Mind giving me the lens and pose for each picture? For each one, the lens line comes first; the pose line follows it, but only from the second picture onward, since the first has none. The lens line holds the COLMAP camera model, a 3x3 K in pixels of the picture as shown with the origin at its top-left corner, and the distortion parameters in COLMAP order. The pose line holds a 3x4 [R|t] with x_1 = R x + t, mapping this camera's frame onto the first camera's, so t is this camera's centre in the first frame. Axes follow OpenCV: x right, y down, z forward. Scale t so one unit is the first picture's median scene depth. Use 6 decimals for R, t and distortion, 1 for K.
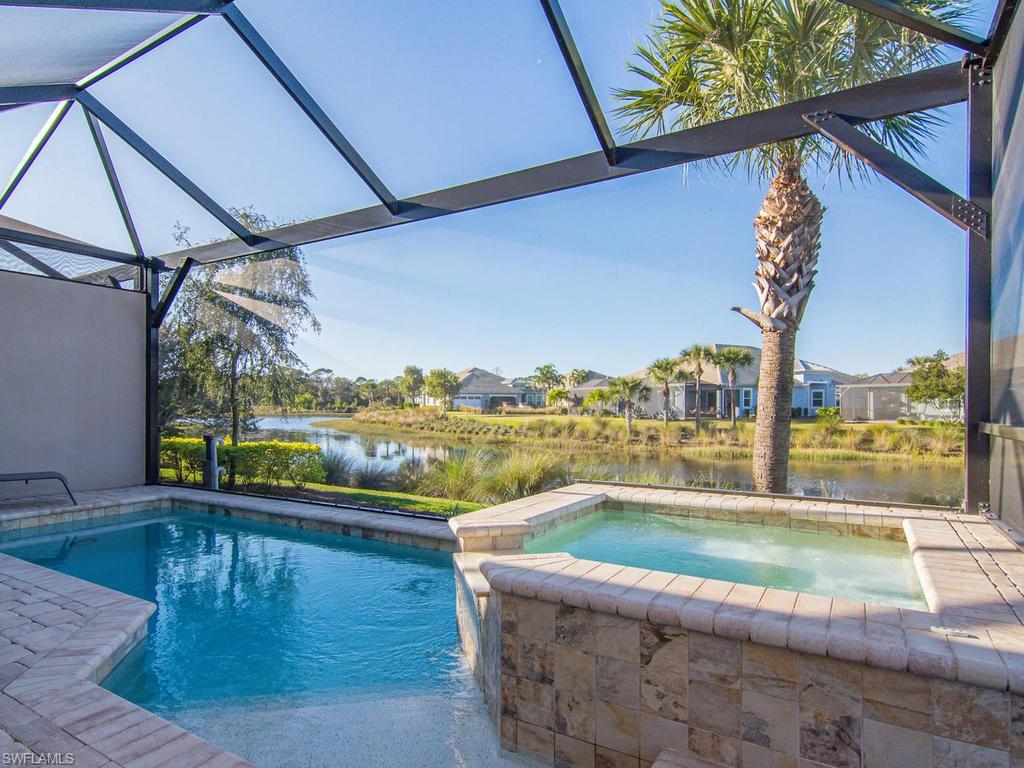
lens RADIAL K [[580.5, 0, 509.7], [0, 580.5, 403.5], [0, 0, 1]] dist [0.012372, -0.001772]
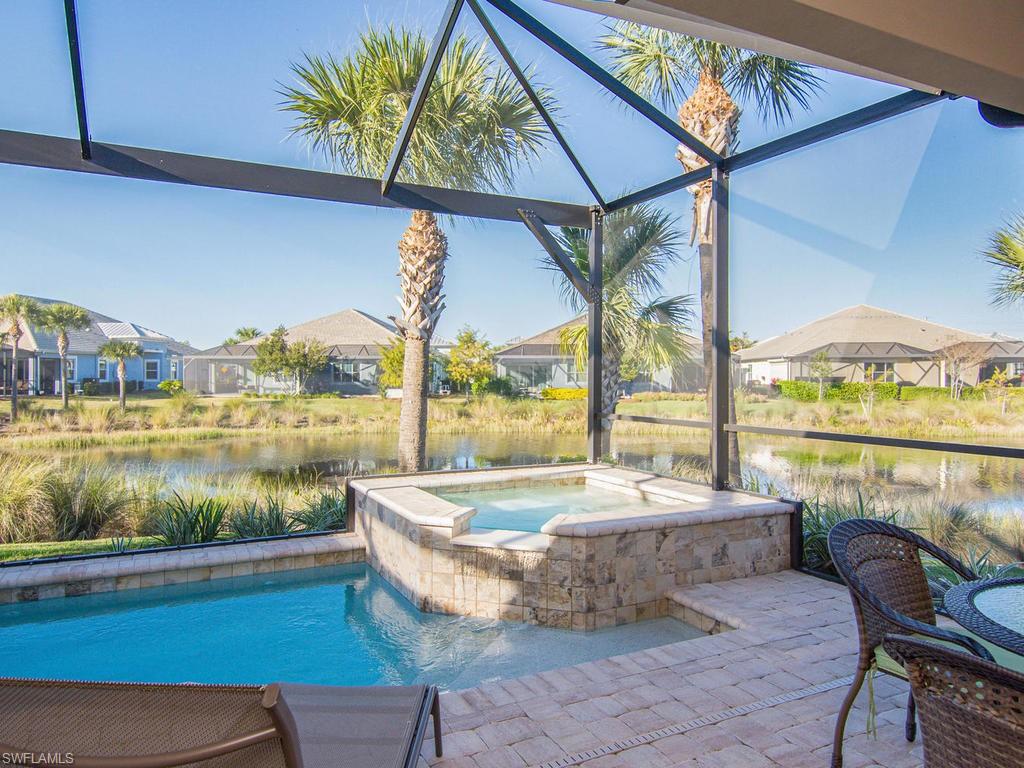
lens RADIAL K [[692.4, 0, 509.1], [0, 692.4, 373.7], [0, 0, 1]] dist [0.023469, -0.040995]
pose [[0.525677, 0.003660, 0.850677, -0.089846], [-0.005770, 0.999983, -0.000736, -0.006641], [-0.850665, -0.004521, 0.525689, 0.008604]]
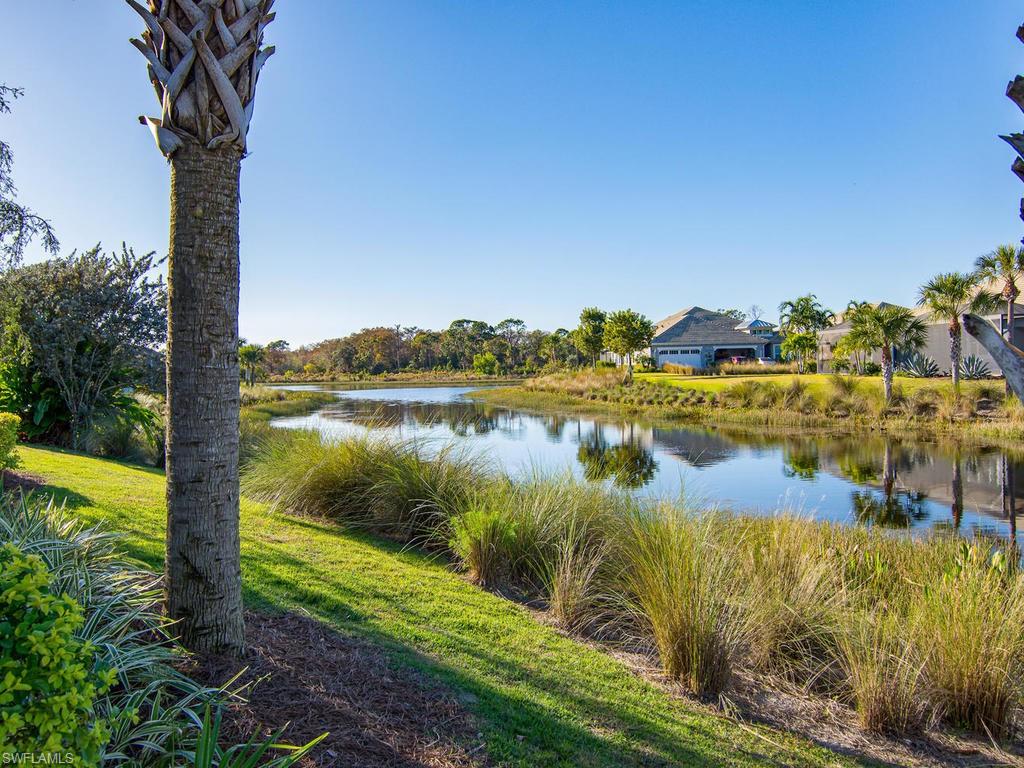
lens RADIAL K [[813.1, 0, 512.0], [0, 813.1, 384.0], [0, 0, 1]] dist [0.005866, -0.000721]
pose [[0.943569, -0.018544, -0.330656, 0.118400], [0.026888, 0.999425, 0.020677, 0.005508], [0.330083, -0.028401, 0.943525, 0.064476]]
